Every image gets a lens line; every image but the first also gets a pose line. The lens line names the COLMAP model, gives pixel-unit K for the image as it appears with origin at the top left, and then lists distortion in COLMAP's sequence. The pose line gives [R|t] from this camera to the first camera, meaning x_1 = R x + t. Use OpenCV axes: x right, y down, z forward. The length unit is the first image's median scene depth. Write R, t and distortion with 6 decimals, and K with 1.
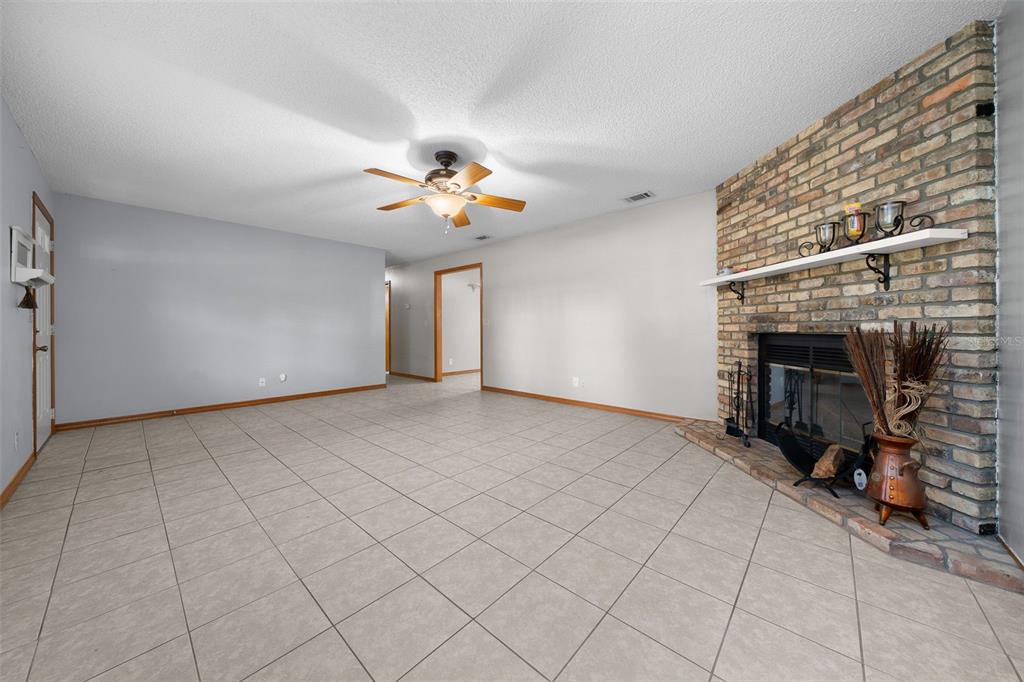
lens RADIAL K [[347.7, 0, 510.6], [0, 347.7, 332.3], [0, 0, 1]] dist [-0.011049, -0.000028]
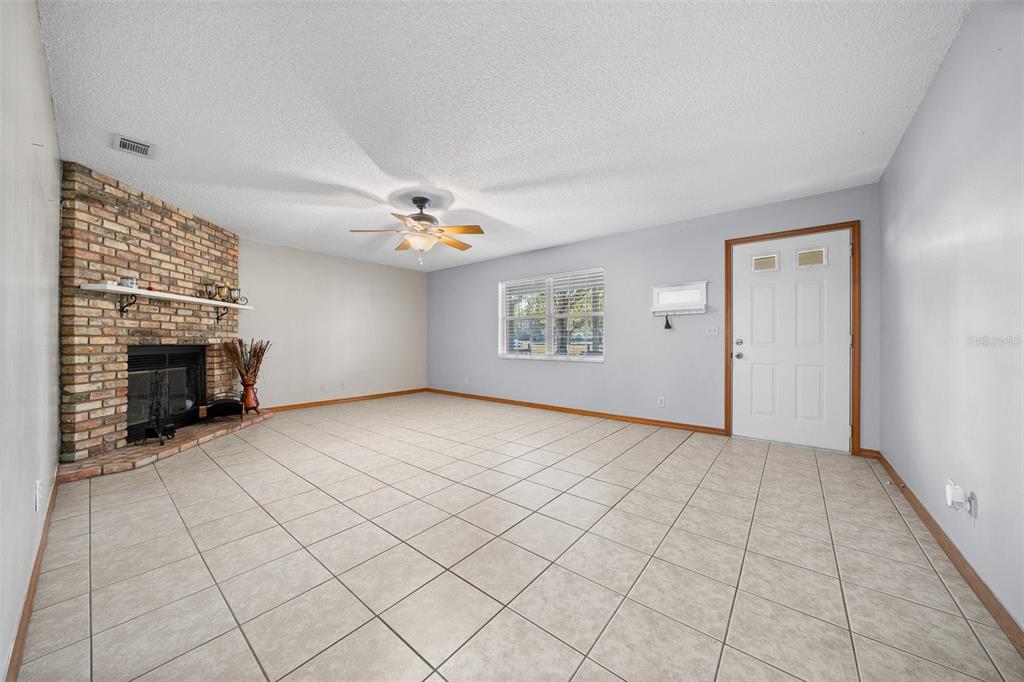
lens RADIAL K [[347.7, 0, 512.1], [0, 347.7, 340.3], [0, 0, 1]] dist [-0.011049, -0.000028]
pose [[-0.998238, 0.004676, -0.059149, -0.459648], [0.004263, 0.999966, 0.007099, -0.018631], [0.059180, 0.006834, -0.998224, 2.387117]]
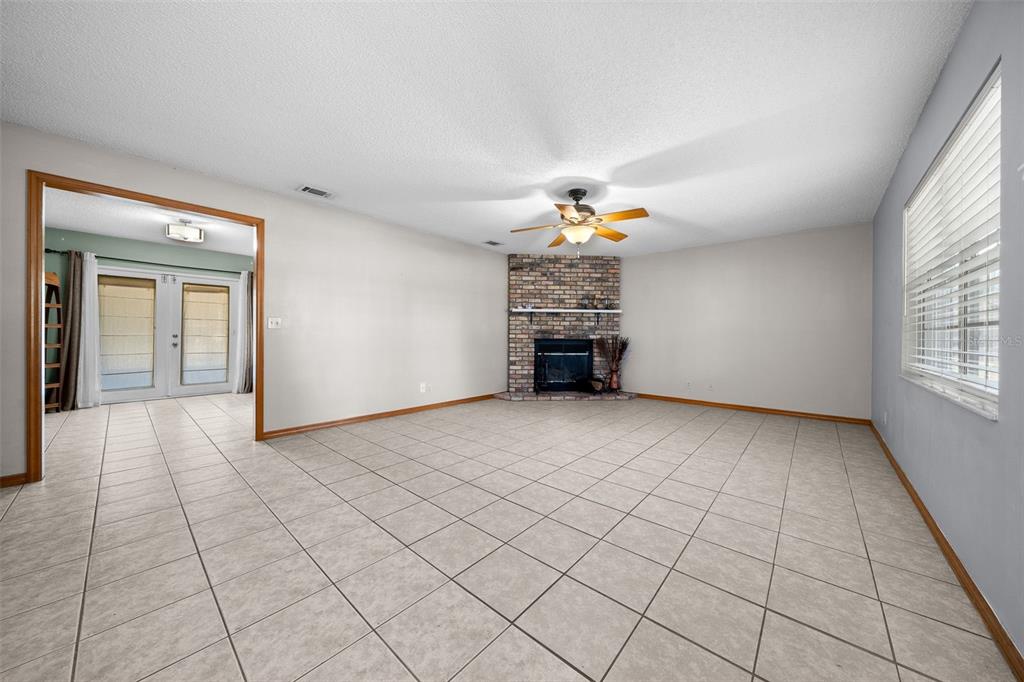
lens RADIAL K [[347.7, 0, 511.0], [0, 347.7, 342.7], [0, 0, 1]] dist [-0.011049, -0.000028]
pose [[-0.009289, -0.015758, 0.999833, -1.467467], [0.001506, 0.999874, 0.015773, -0.009680], [-0.999956, 0.001653, -0.009265, 1.312751]]
